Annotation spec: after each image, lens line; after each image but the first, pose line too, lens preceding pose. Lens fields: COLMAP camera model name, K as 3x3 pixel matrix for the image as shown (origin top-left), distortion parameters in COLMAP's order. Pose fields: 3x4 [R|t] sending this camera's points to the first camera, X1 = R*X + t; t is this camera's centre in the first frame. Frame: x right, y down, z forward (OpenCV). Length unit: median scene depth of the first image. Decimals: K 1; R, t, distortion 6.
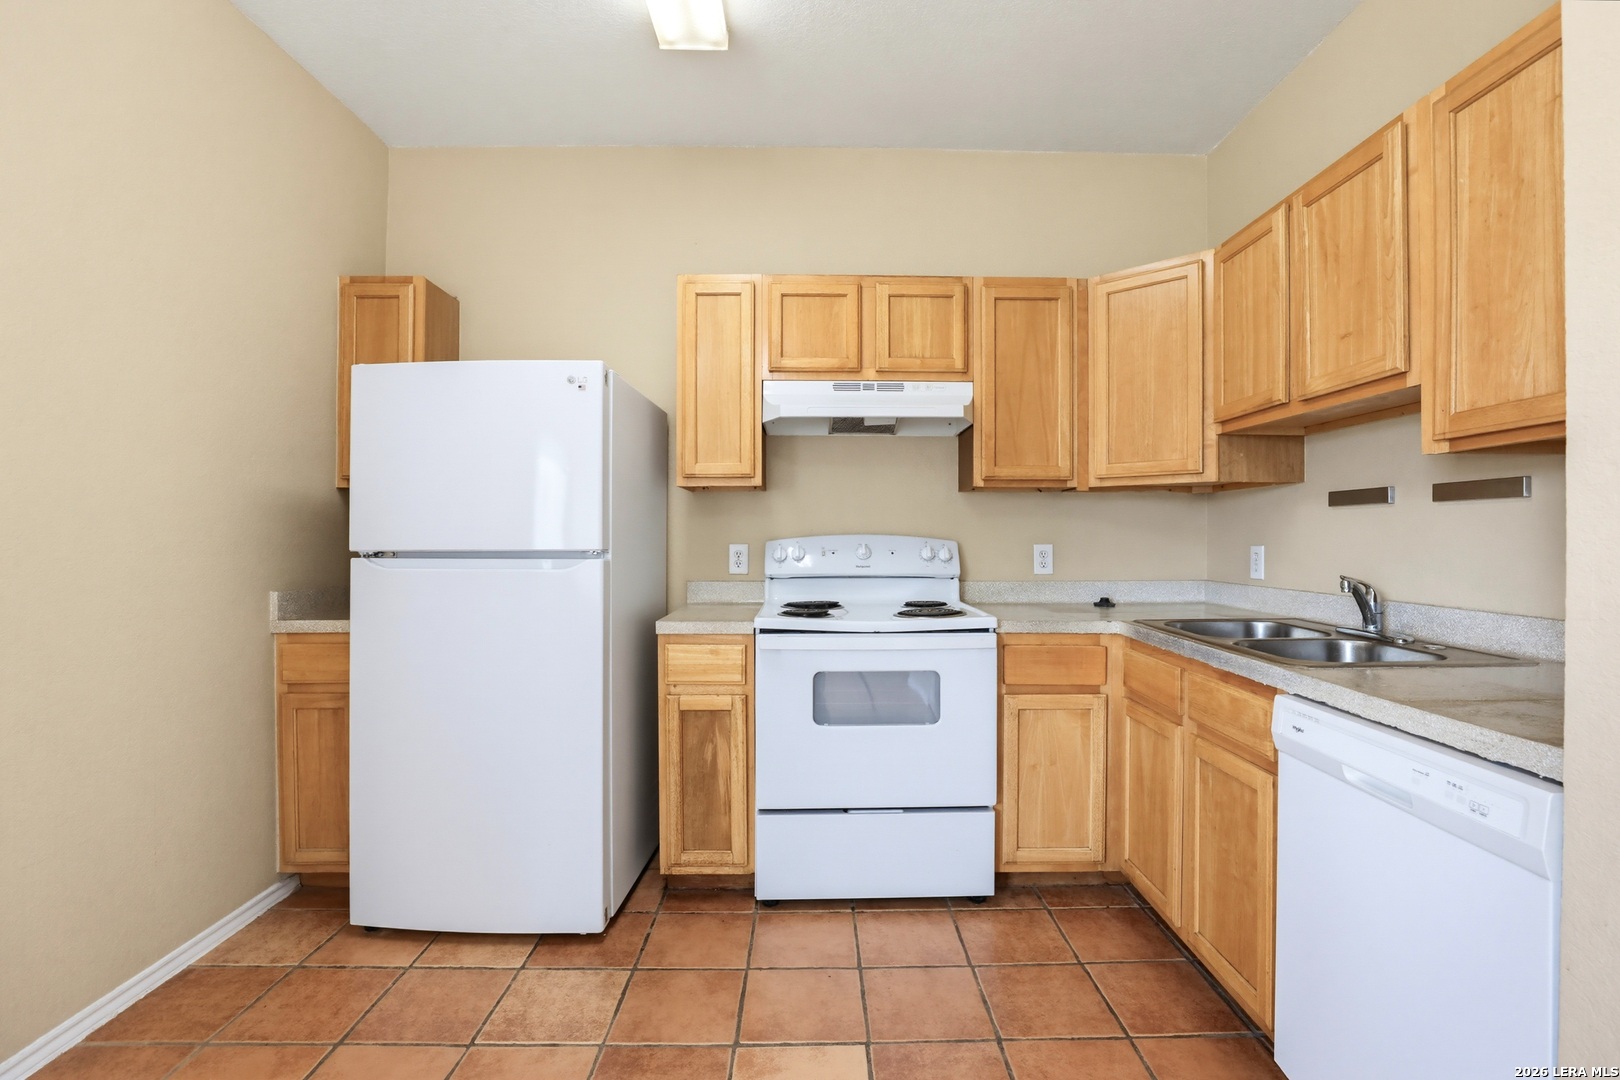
lens RADIAL K [[762.4, 0, 832.9], [0, 762.4, 541.0], [0, 0, 1]] dist [-0.030213, 0.001155]
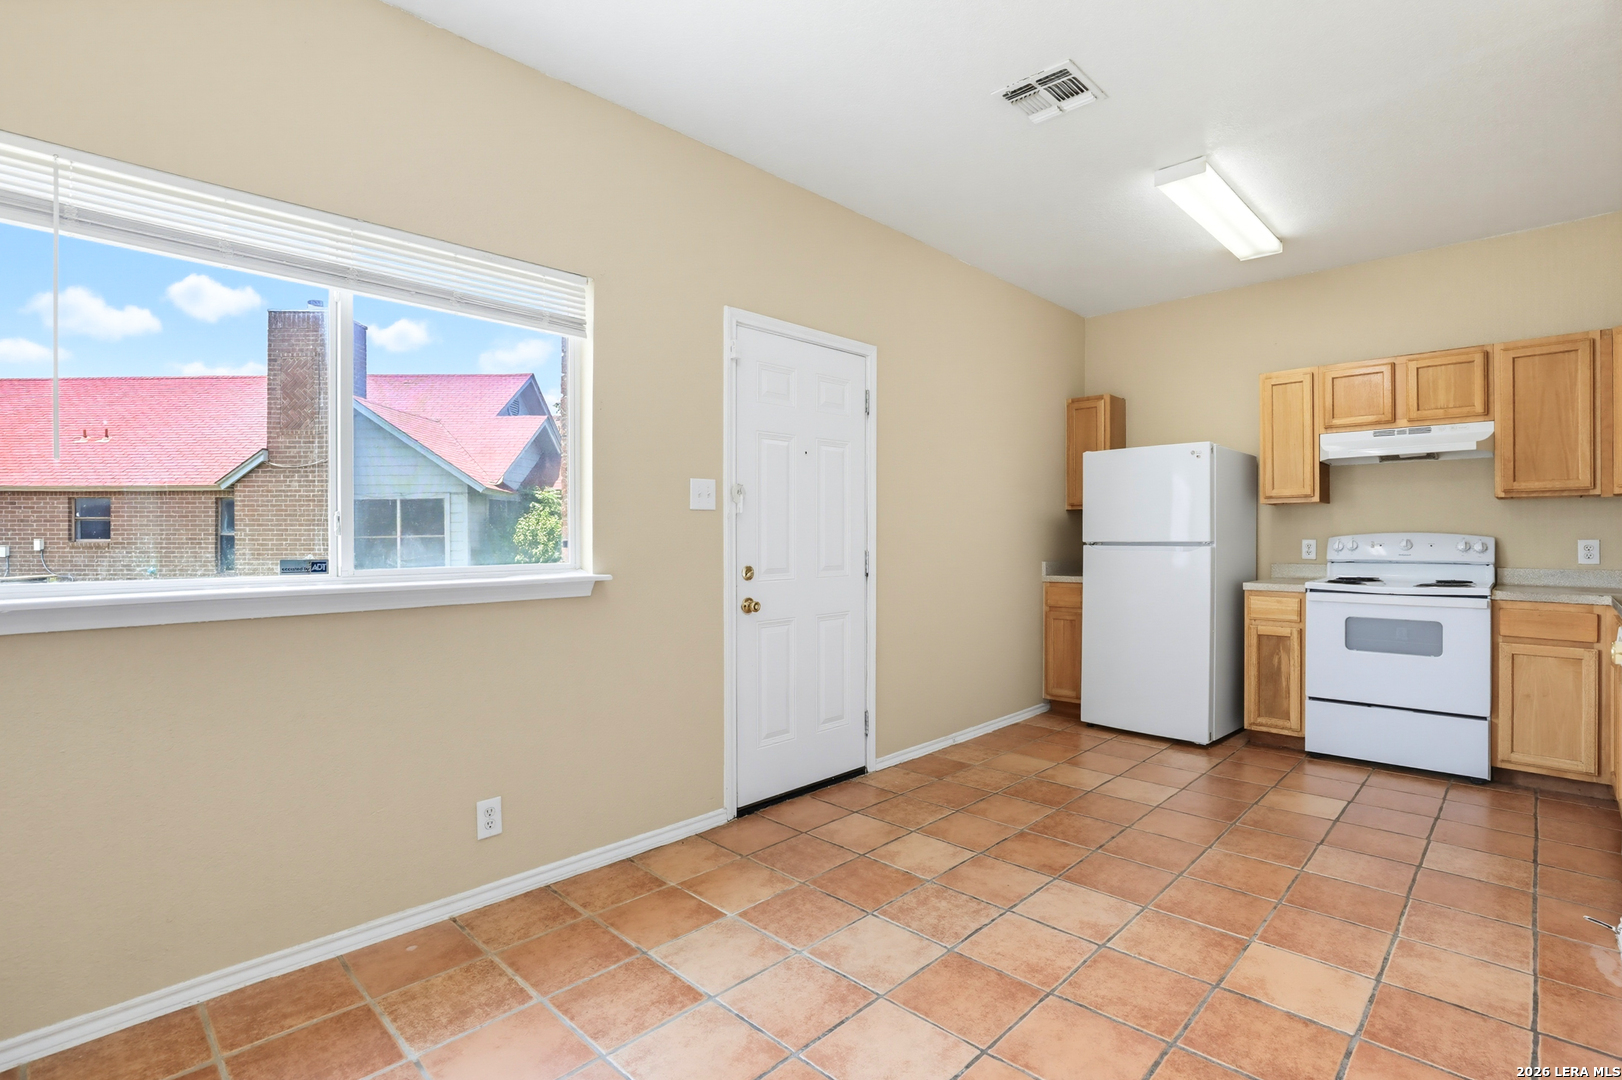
lens RADIAL K [[763.4, 0, 833.9], [0, 763.4, 541.0], [0, 0, 1]] dist [-0.030213, 0.001155]
pose [[0.711207, 0.000336, -0.702983, 0.318401], [-0.001228, 0.999999, -0.000764, 0.011843], [0.702982, 0.001406, 0.711207, -0.892257]]
